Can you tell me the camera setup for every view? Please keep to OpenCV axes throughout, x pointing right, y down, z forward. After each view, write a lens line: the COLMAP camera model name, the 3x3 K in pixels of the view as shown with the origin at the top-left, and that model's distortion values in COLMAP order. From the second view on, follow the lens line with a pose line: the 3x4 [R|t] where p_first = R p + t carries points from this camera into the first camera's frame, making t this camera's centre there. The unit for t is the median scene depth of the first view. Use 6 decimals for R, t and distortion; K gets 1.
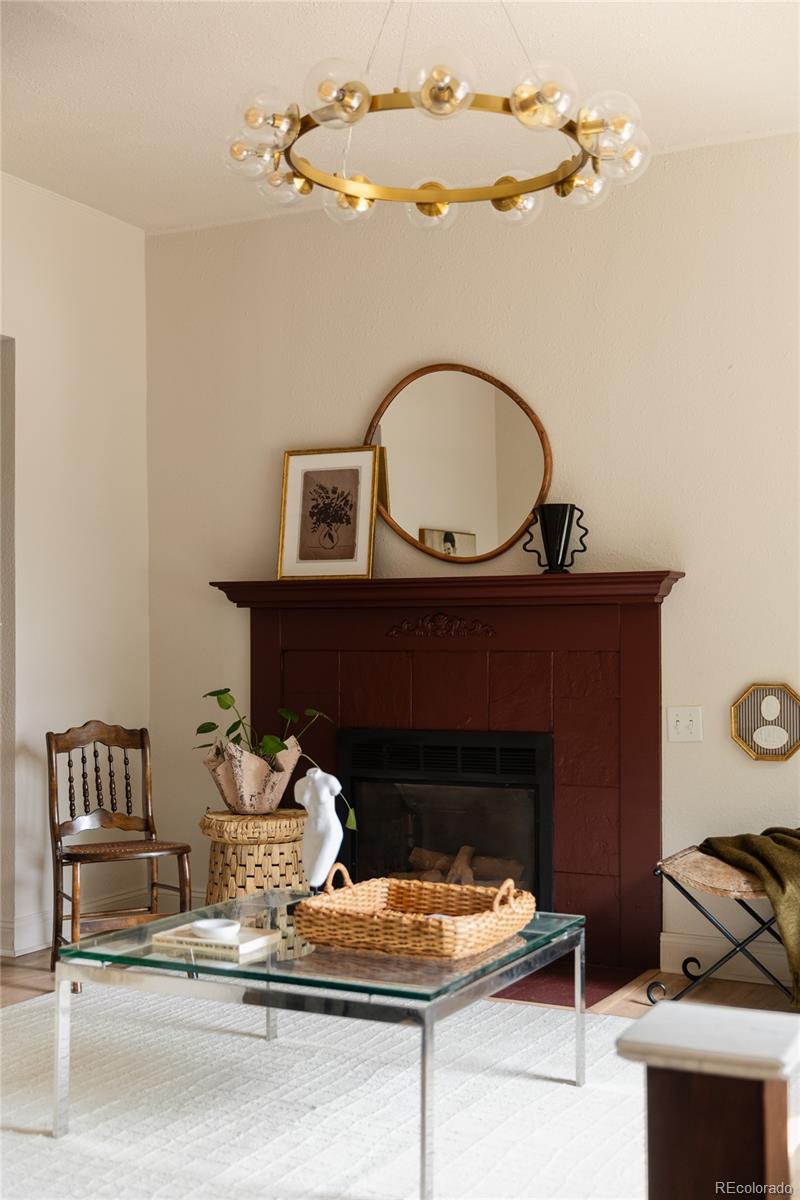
lens RADIAL K [[1347.2, 0, 368.1], [0, 1347.2, 546.7], [0, 0, 1]] dist [-0.004622, 0.000000]
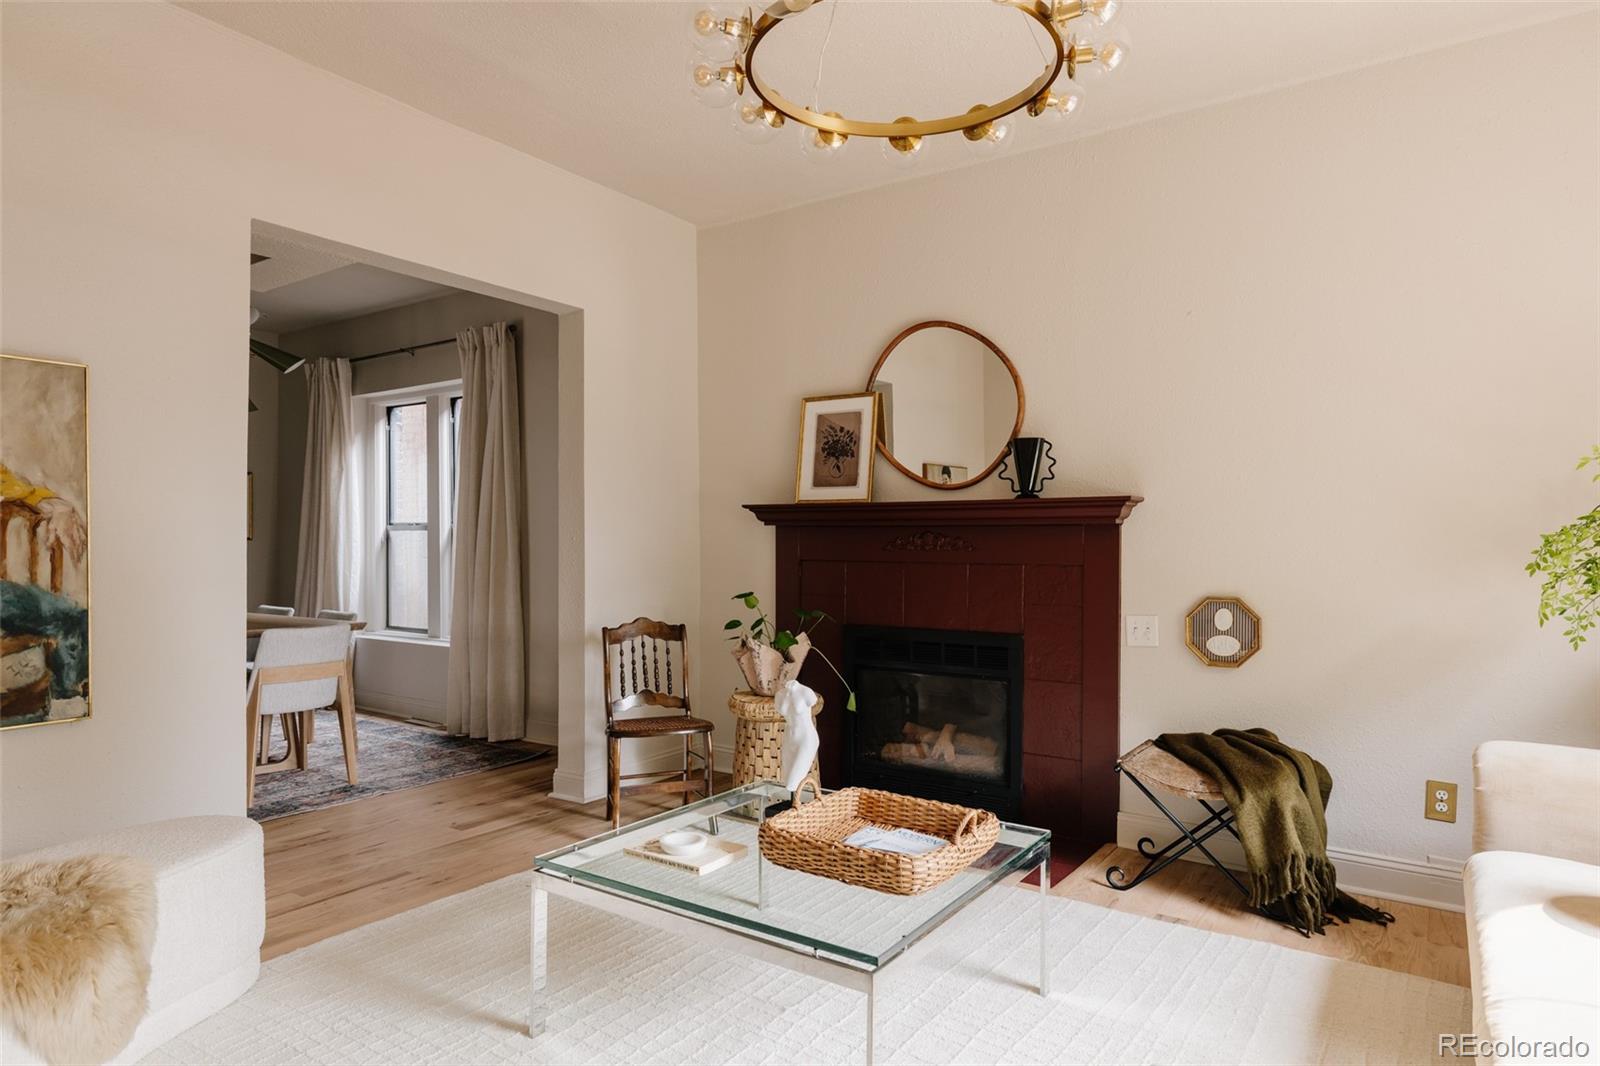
lens RADIAL K [[936.1, 0, 786.1], [0, 936.1, 519.1], [0, 0, 1]] dist [0.003378, -0.002582]
pose [[0.993228, 0.003289, -0.116135, 0.030109], [0.001768, 0.999056, 0.043409, 0.002633], [0.116168, -0.043321, 0.992284, 0.195651]]
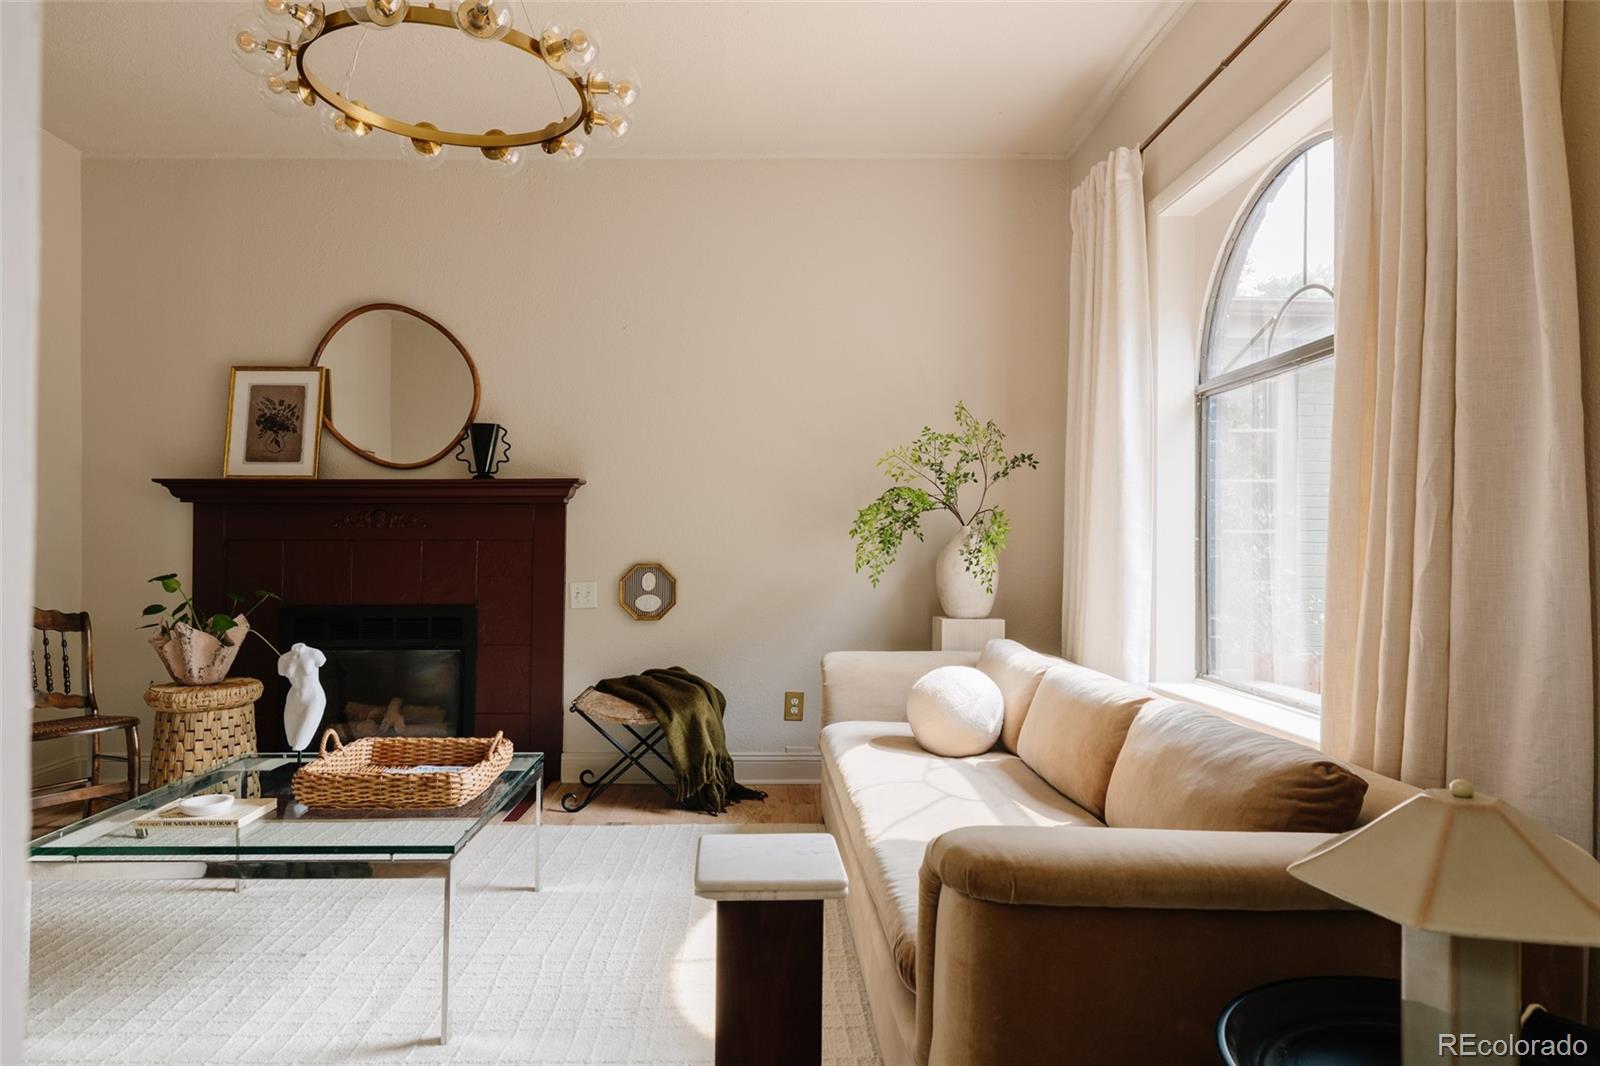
lens RADIAL K [[936.1, 0, 742.3], [0, 936.1, 508.7], [0, 0, 1]] dist [0.003378, -0.002582]
pose [[0.888208, 0.017554, 0.459106, -0.052750], [-0.035199, 0.998933, 0.029903, 0.014559], [-0.458091, -0.042720, 0.887878, 0.121085]]
